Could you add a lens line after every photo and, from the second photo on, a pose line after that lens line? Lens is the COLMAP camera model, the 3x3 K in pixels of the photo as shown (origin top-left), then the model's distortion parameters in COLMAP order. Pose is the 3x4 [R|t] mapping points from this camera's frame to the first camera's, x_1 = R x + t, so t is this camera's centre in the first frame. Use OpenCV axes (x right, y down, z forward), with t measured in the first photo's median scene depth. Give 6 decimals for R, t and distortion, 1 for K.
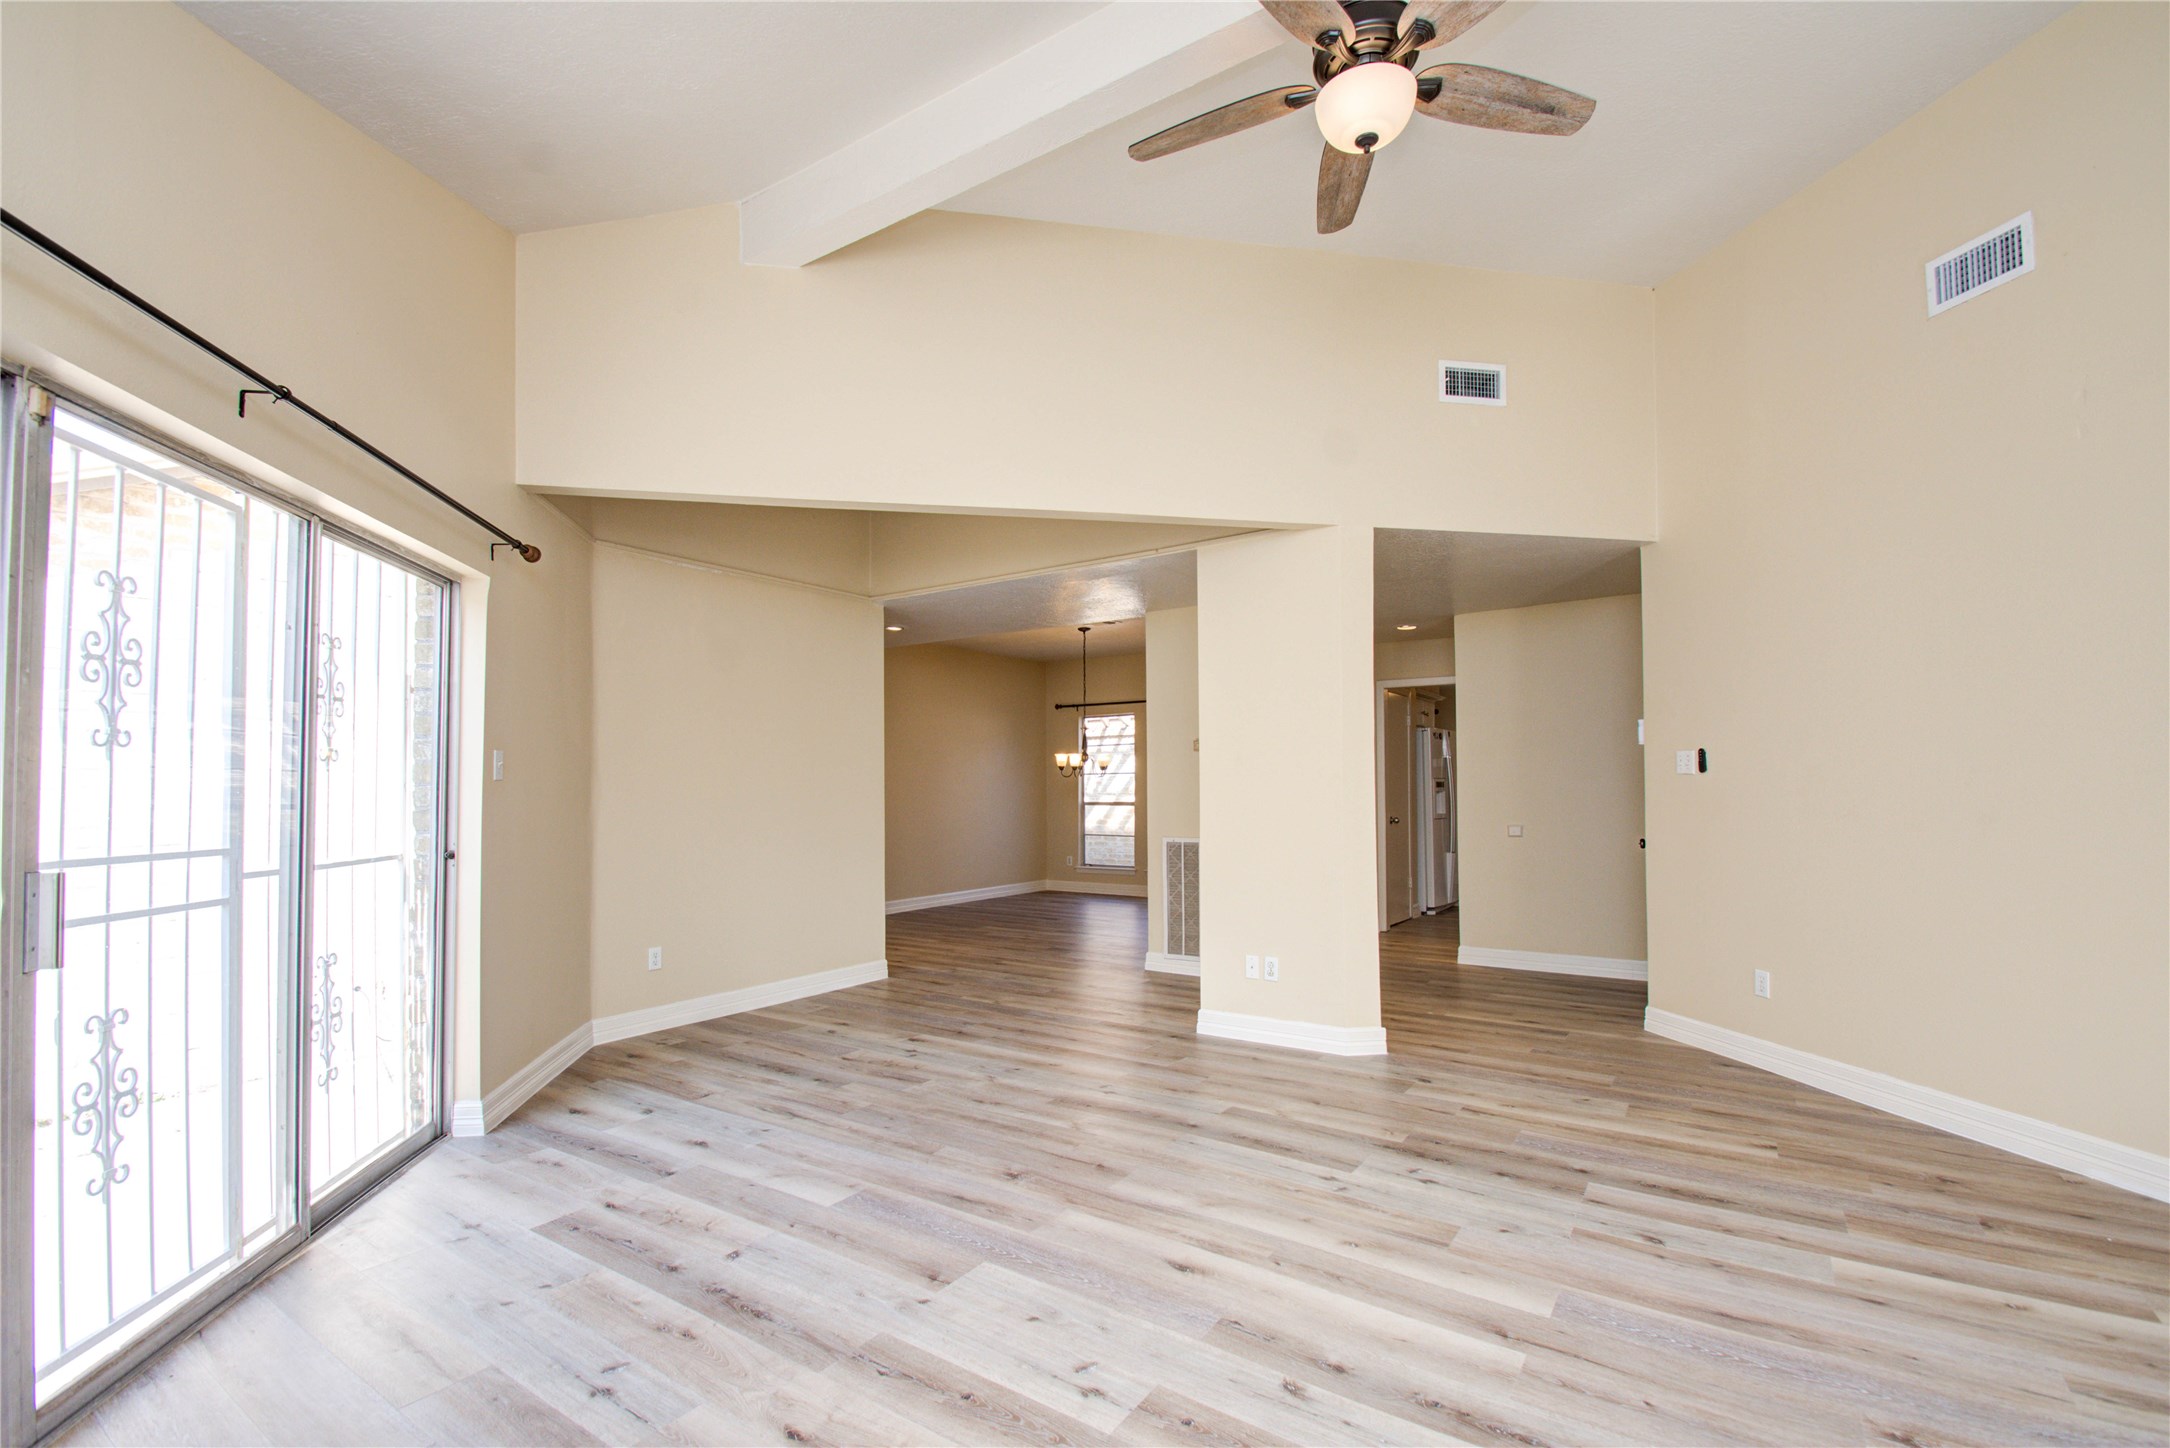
lens RADIAL K [[957.7, 0, 1093.8], [0, 957.7, 764.3], [0, 0, 1]] dist [0.008297, -0.012909]
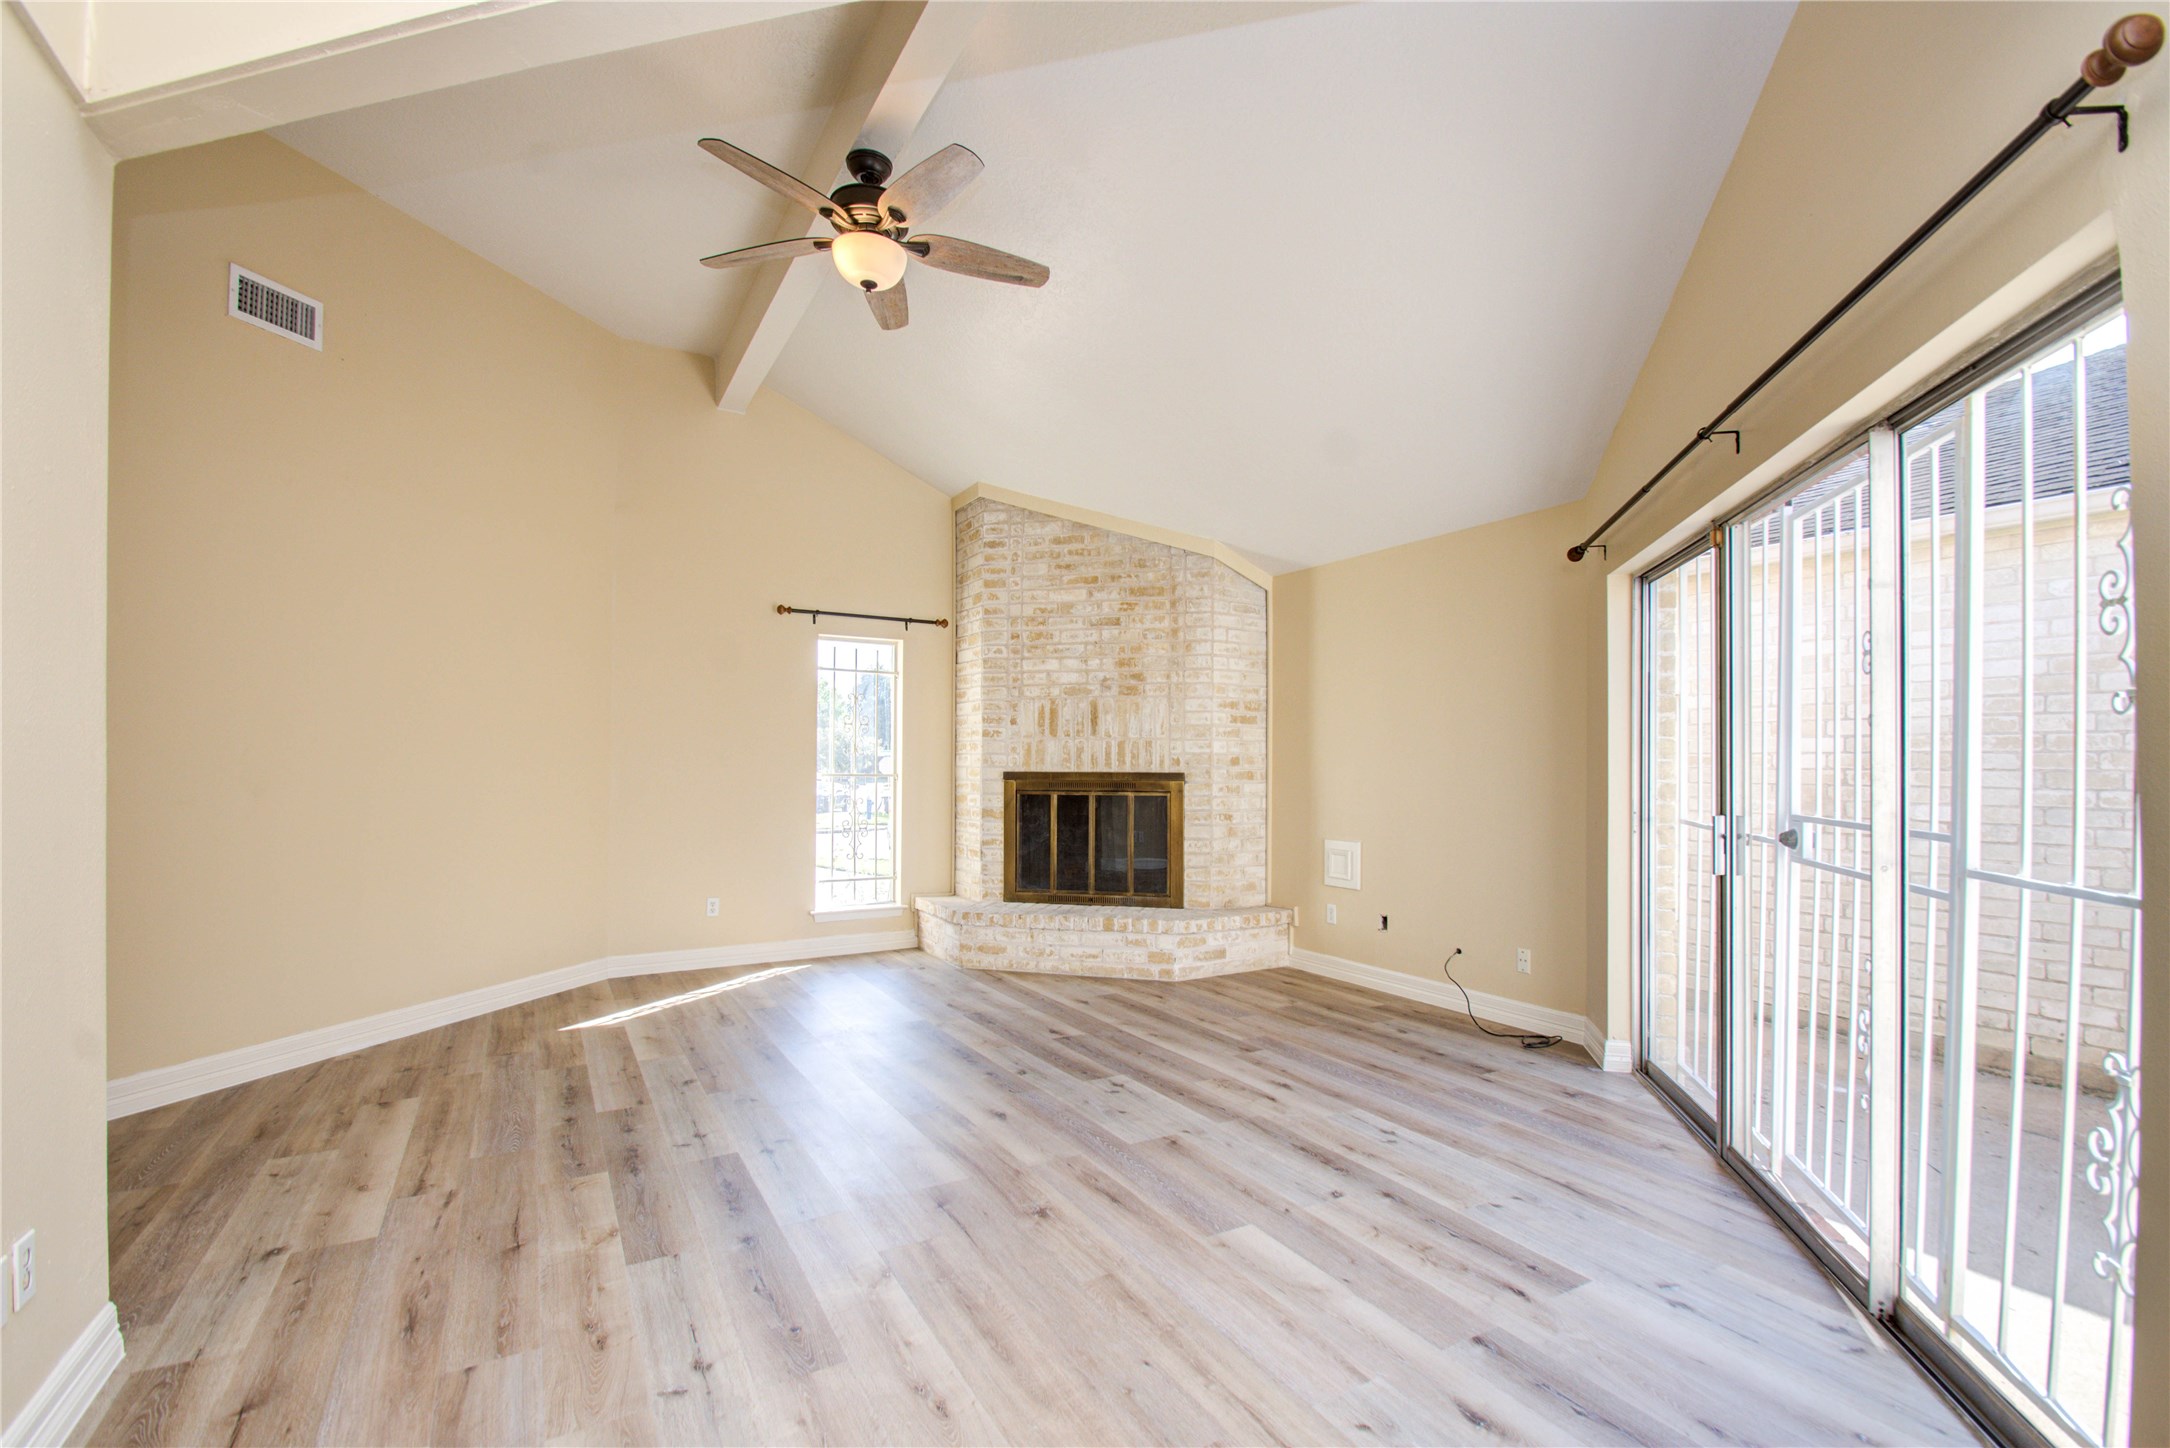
lens RADIAL K [[957.7, 0, 1093.8], [0, 957.7, 764.3], [0, 0, 1]] dist [0.008297, -0.012909]
pose [[-0.902682, 0.001140, 0.430307, -0.430585], [-0.010910, 0.999614, -0.025535, 0.040345], [-0.430170, -0.027745, -0.902321, 1.527701]]
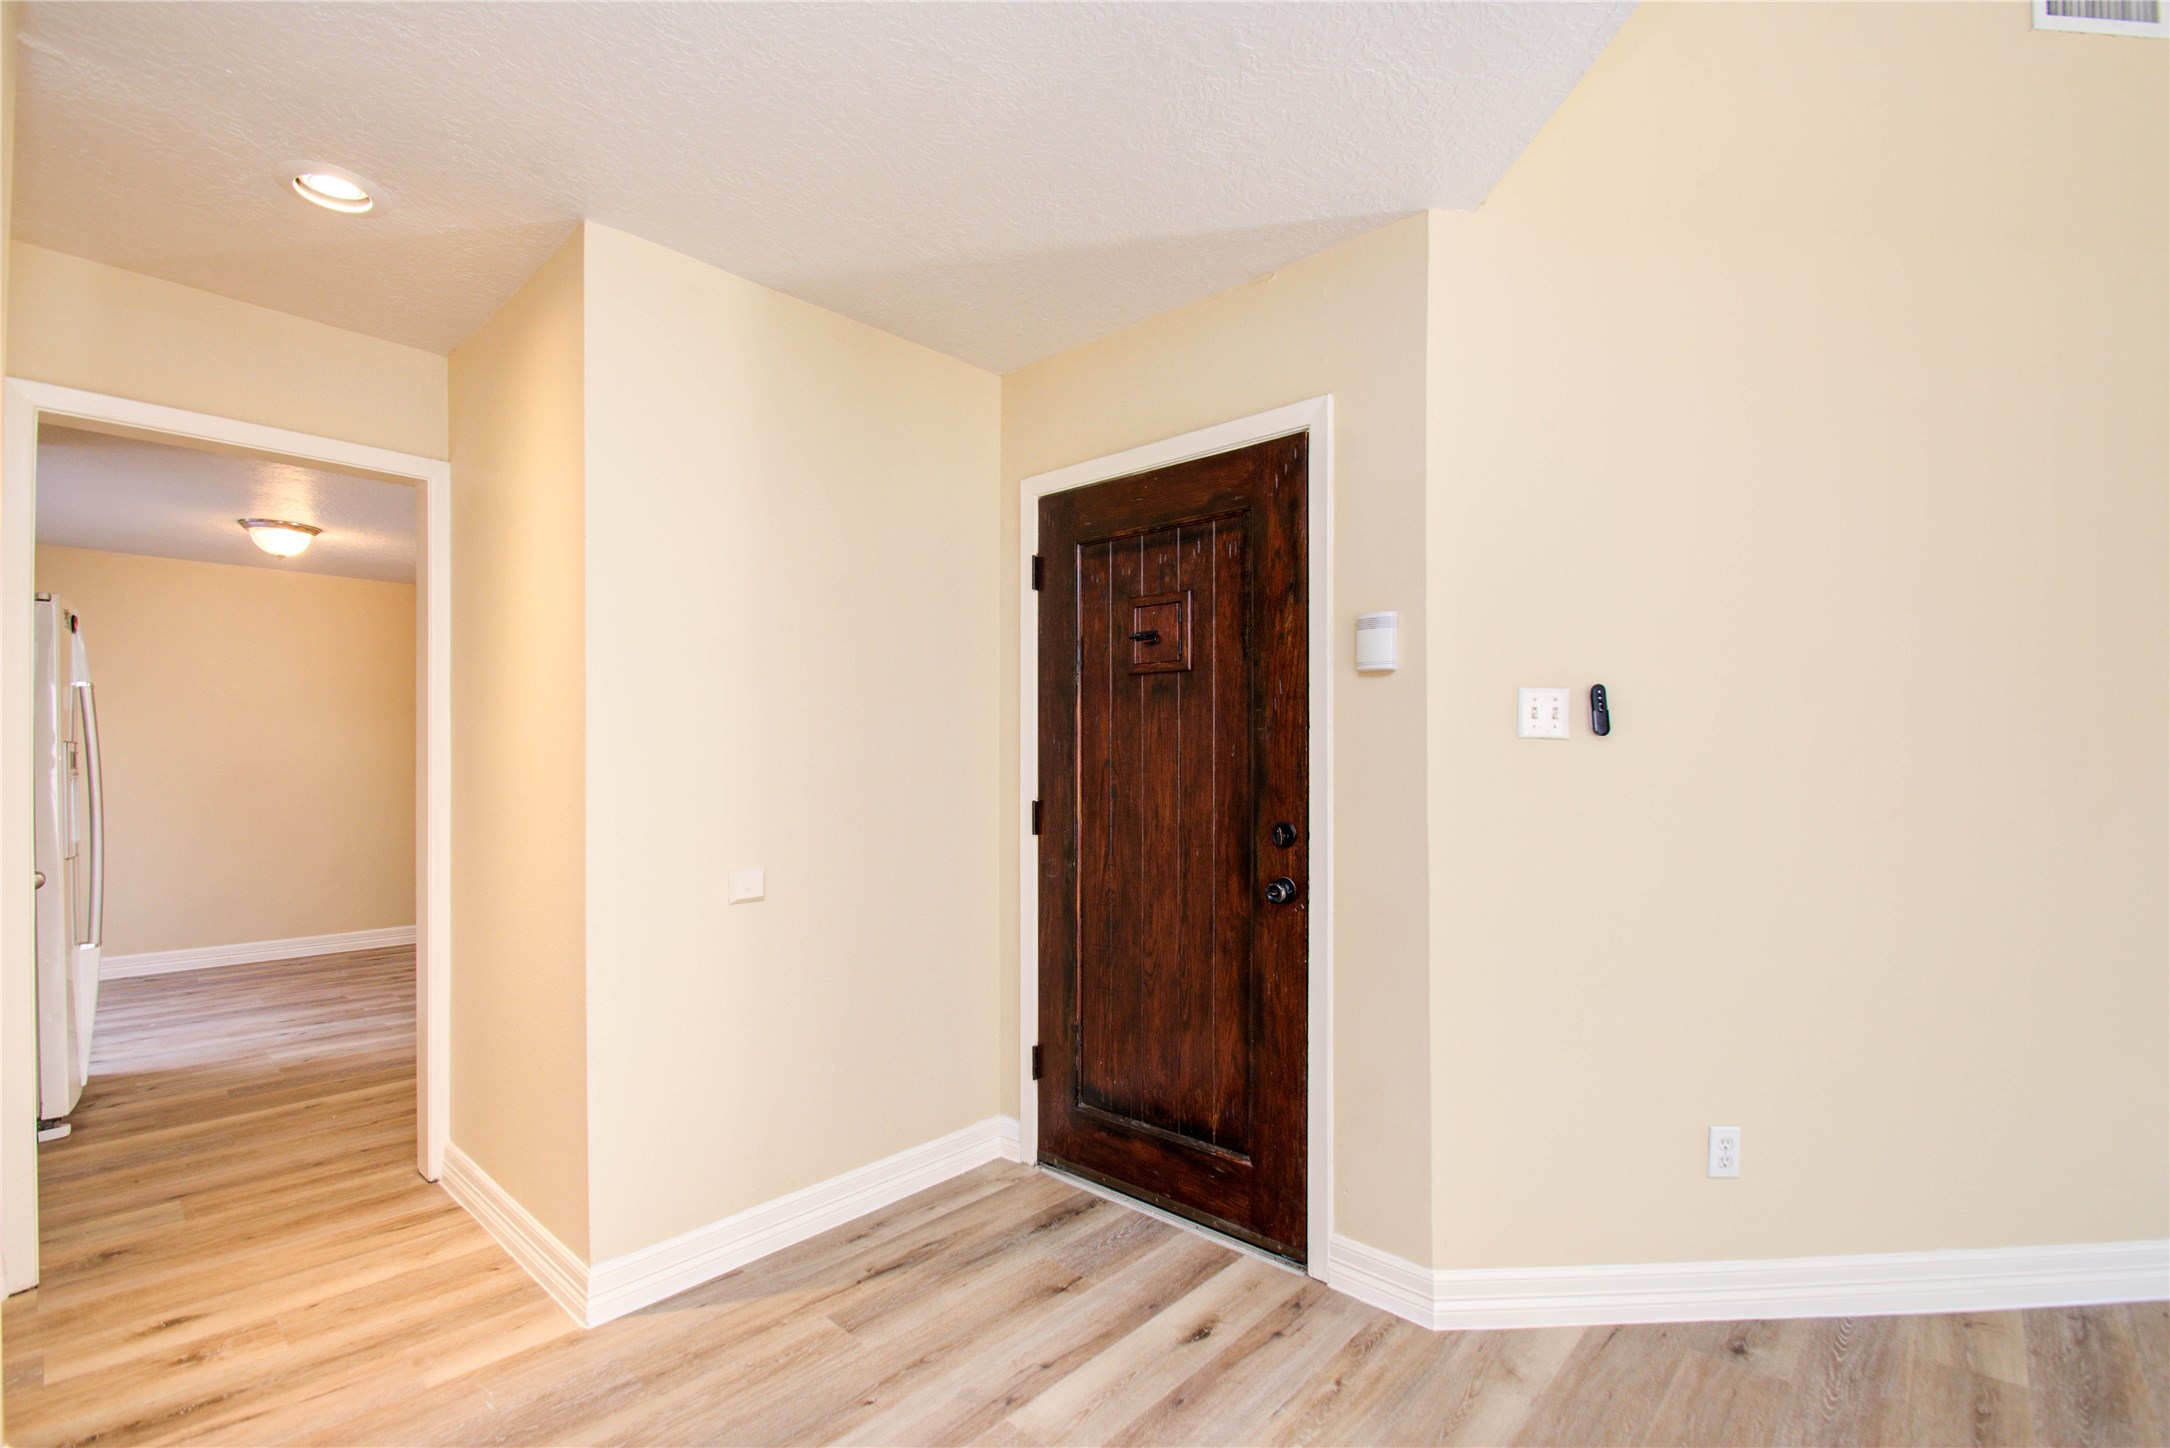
lens RADIAL K [[960.5, 0, 1095.0], [0, 960.5, 762.3], [0, 0, 1]] dist [0.011175, -0.015681]
pose [[0.137984, 0.005108, 0.990421, 0.172500], [-0.022913, 0.999736, -0.001964, 0.036914], [-0.990169, -0.022422, 0.138065, 1.529435]]
